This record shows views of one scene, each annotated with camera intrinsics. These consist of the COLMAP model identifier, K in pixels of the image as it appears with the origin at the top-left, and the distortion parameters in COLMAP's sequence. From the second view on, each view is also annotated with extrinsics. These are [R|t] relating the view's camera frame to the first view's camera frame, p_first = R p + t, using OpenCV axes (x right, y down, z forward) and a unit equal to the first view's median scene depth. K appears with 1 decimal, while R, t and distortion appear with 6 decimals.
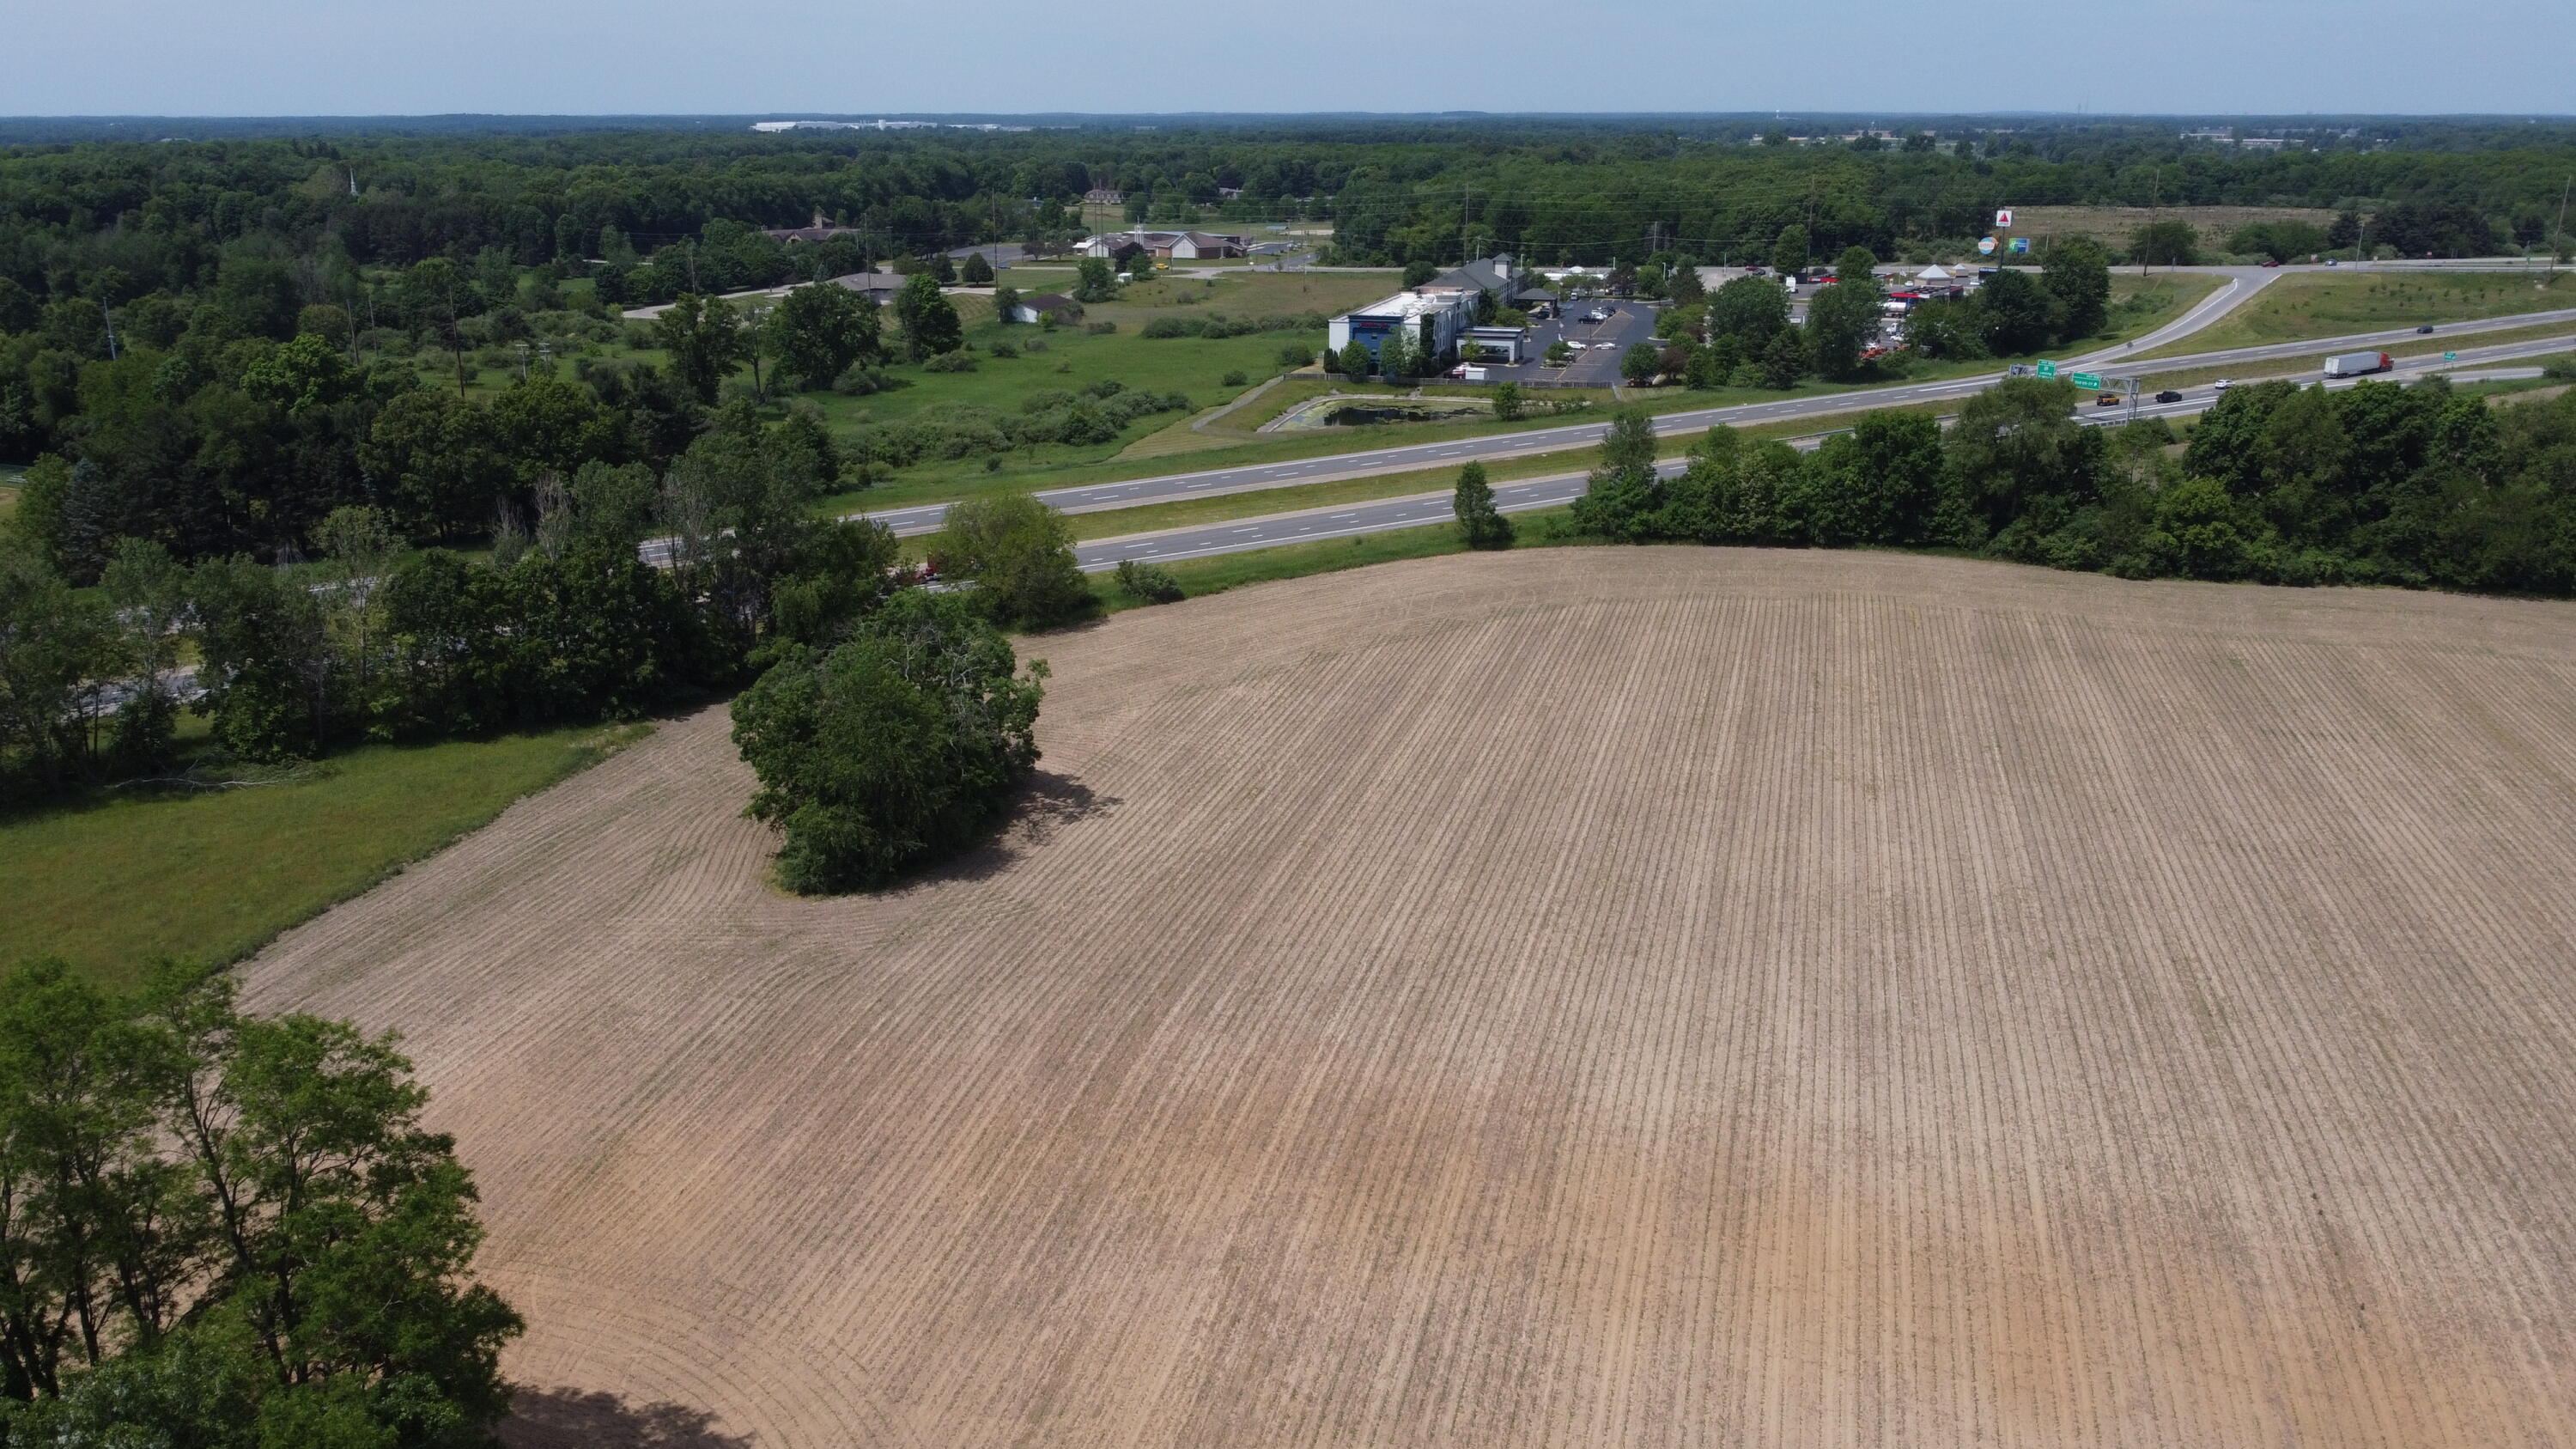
lens RADIAL K [[1959.4, 0, 1270.9], [0, 1959.4, 731.4], [0, 0, 1]] dist [0.002136, -0.008154]
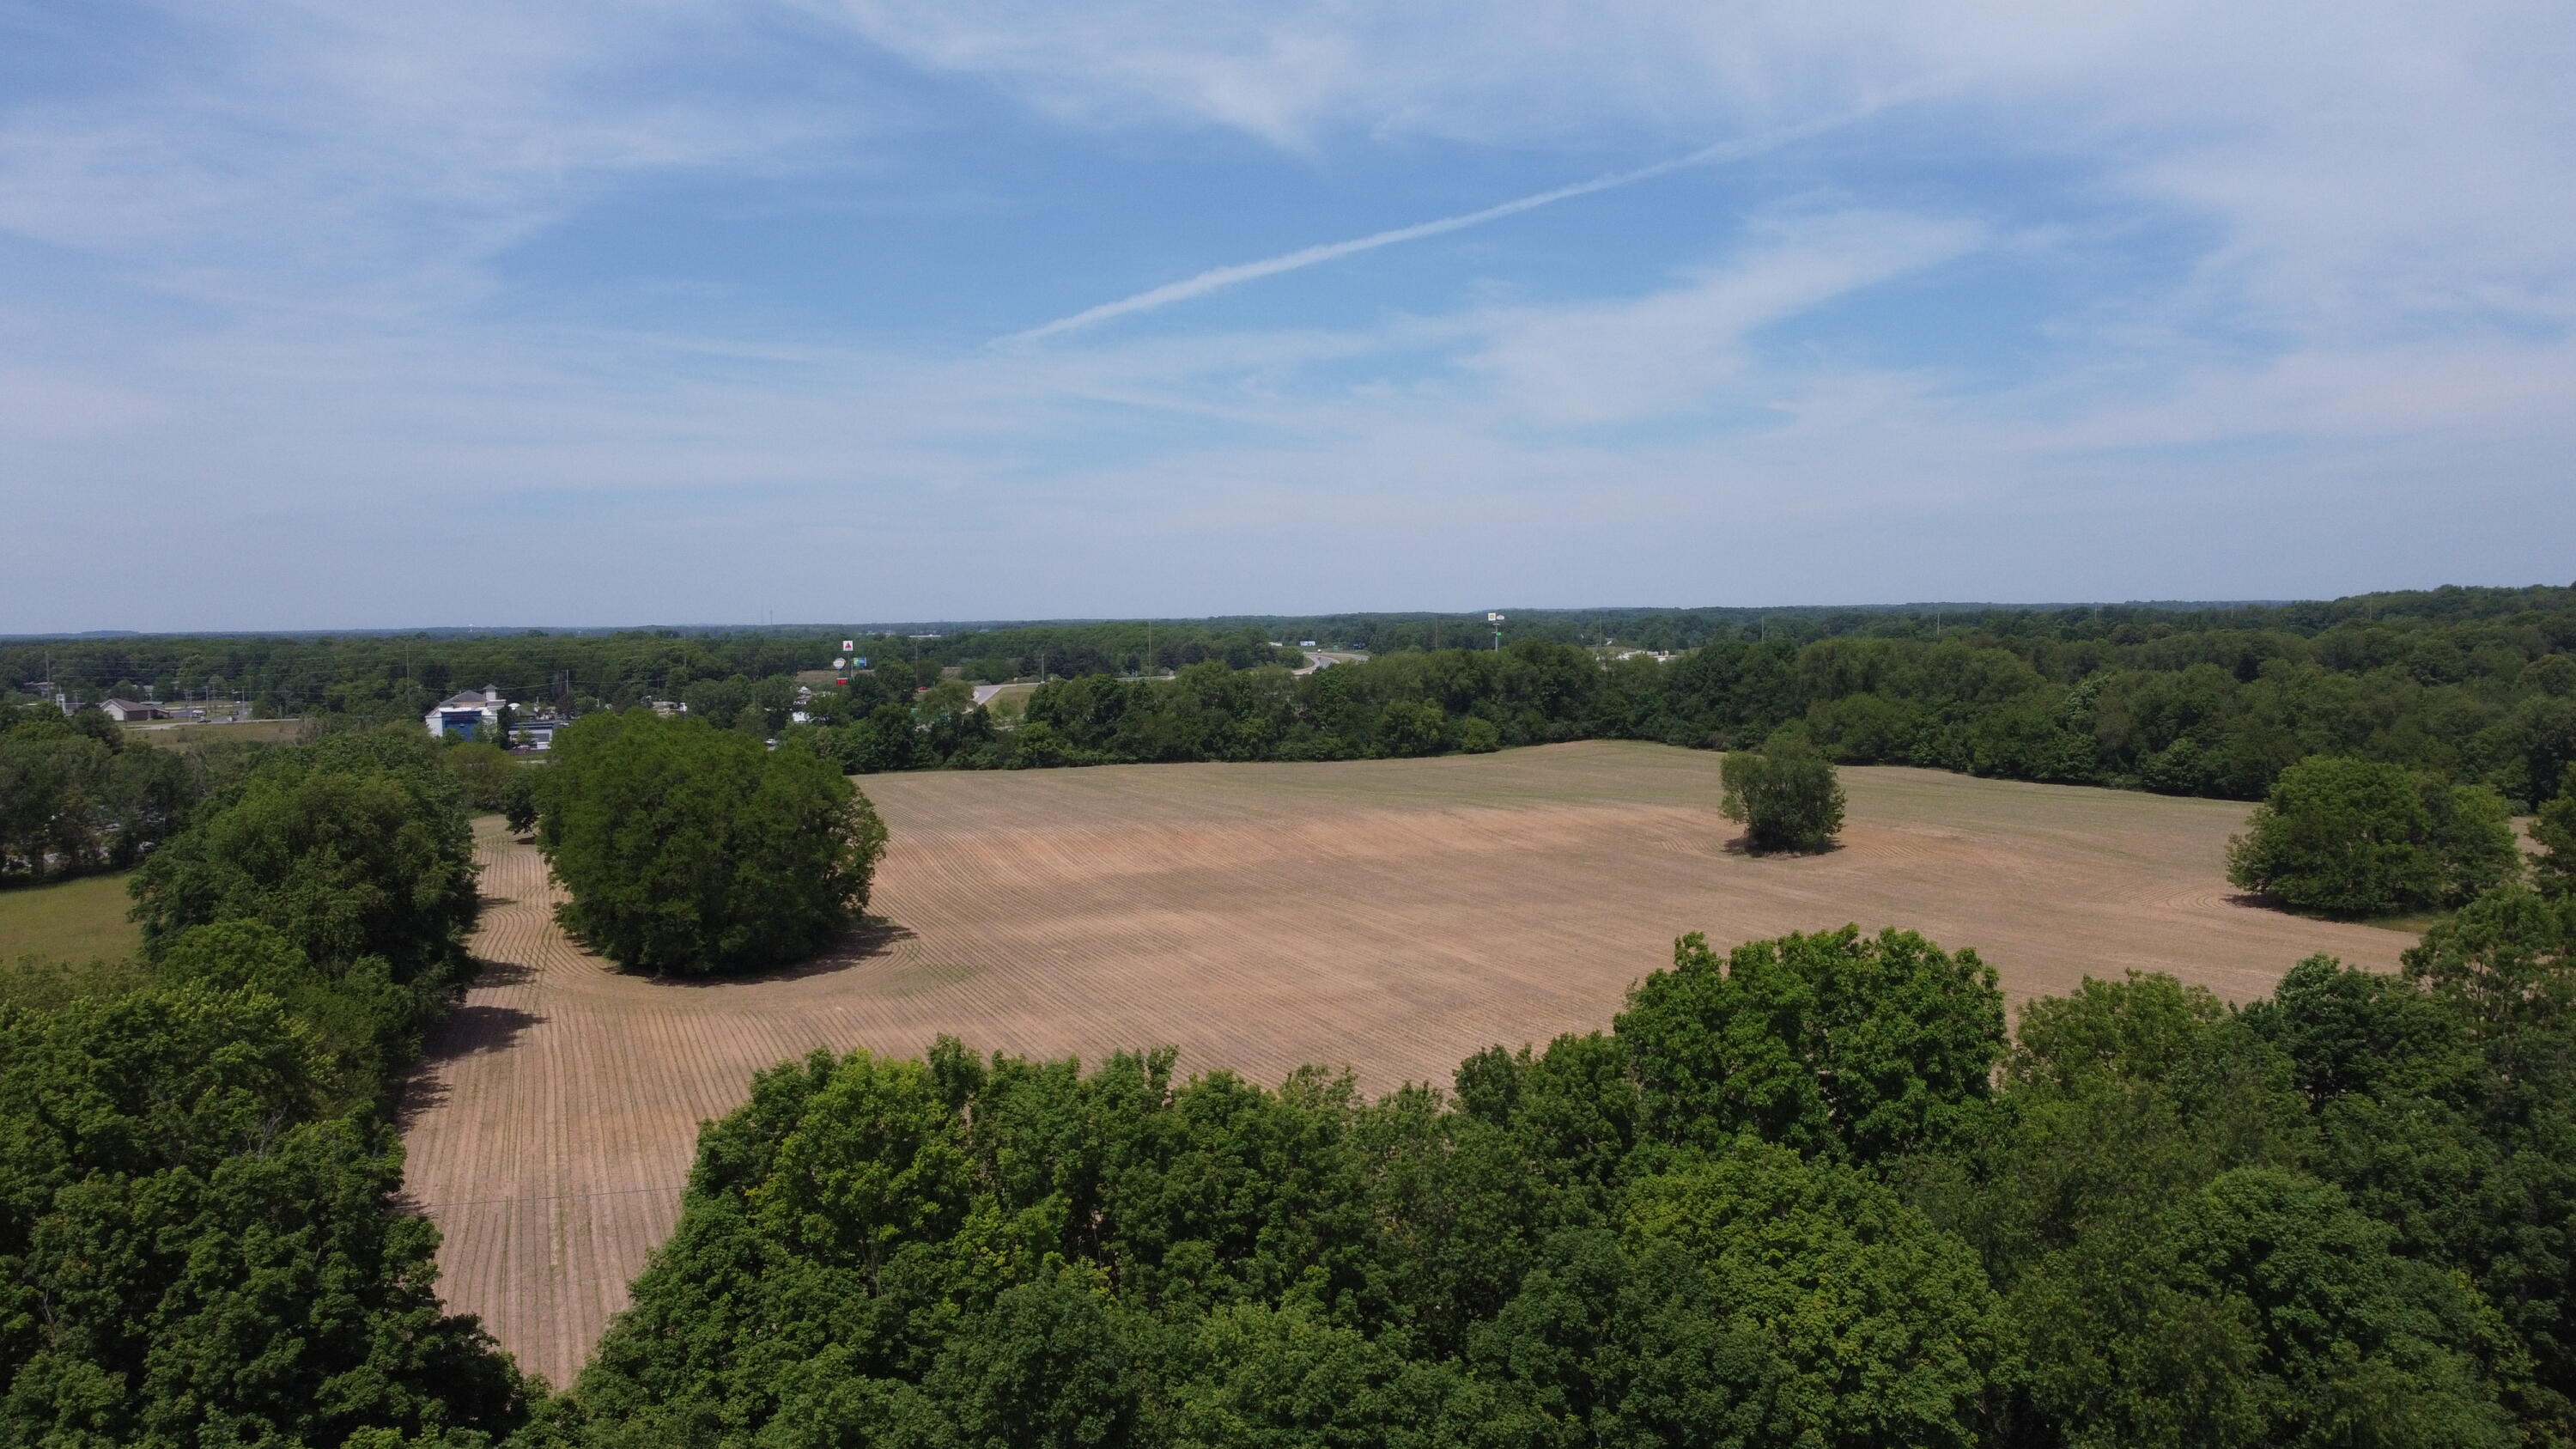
lens RADIAL K [[1959.4, 0, 1272.2], [0, 1959.4, 655.7], [0, 0, 1]] dist [0.002136, -0.008154]
pose [[0.803984, -0.023463, 0.594187, -0.574901], [0.193057, 0.955394, -0.223497, 0.325771], [-0.562439, 0.294400, 0.772652, -0.793291]]
